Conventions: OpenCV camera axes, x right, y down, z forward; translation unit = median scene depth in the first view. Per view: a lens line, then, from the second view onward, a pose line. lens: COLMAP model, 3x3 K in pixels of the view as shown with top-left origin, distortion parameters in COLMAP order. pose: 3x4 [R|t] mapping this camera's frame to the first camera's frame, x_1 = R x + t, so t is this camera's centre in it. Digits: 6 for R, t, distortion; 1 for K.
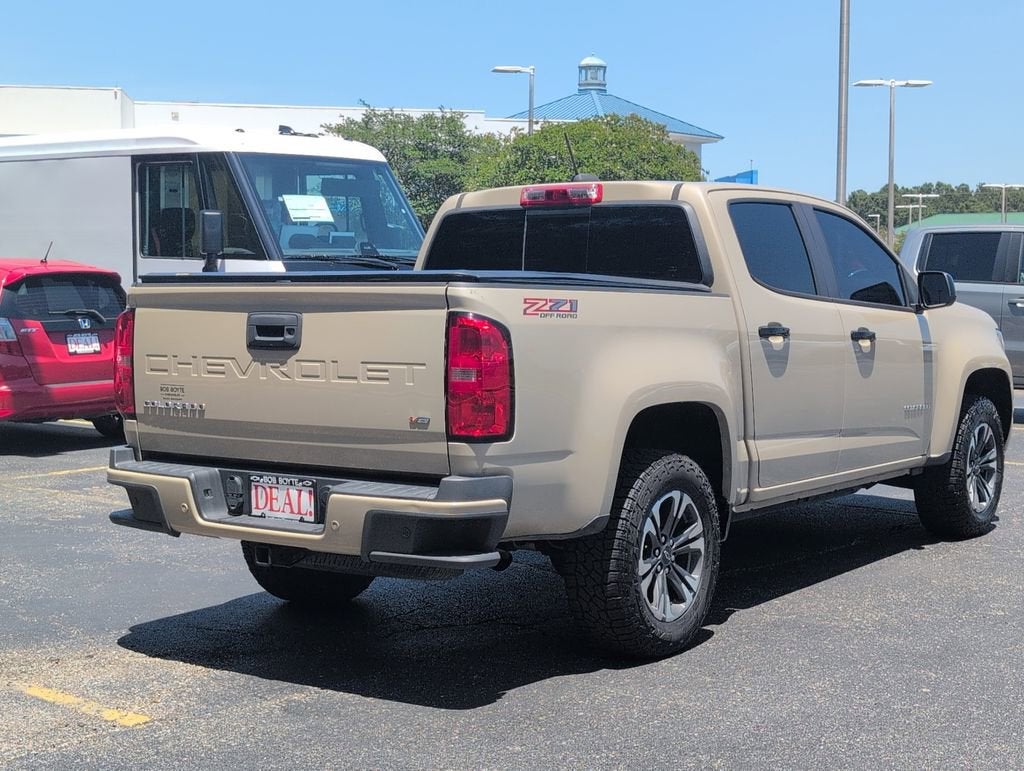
lens RADIAL K [[1648.4, 0, 512.0], [0, 1648.4, 385.5], [0, 0, 1]] dist [0.088147, -0.143766]
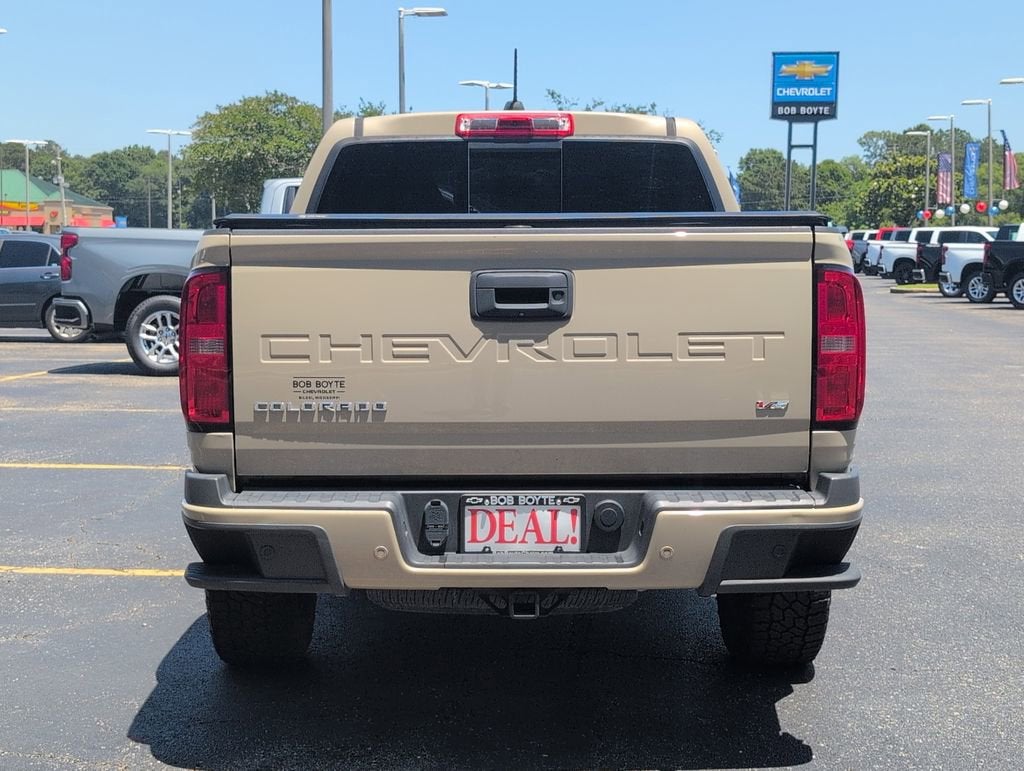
lens RADIAL K [[1609.5, 0, 512.0], [0, 1609.5, 385.5], [0, 0, 1]] dist [0.150762, -0.809875]
pose [[0.808772, -0.054728, 0.585571, -0.551880], [0.038299, 0.998449, 0.040417, -0.021774], [-0.586874, -0.010261, 0.809613, 0.420873]]
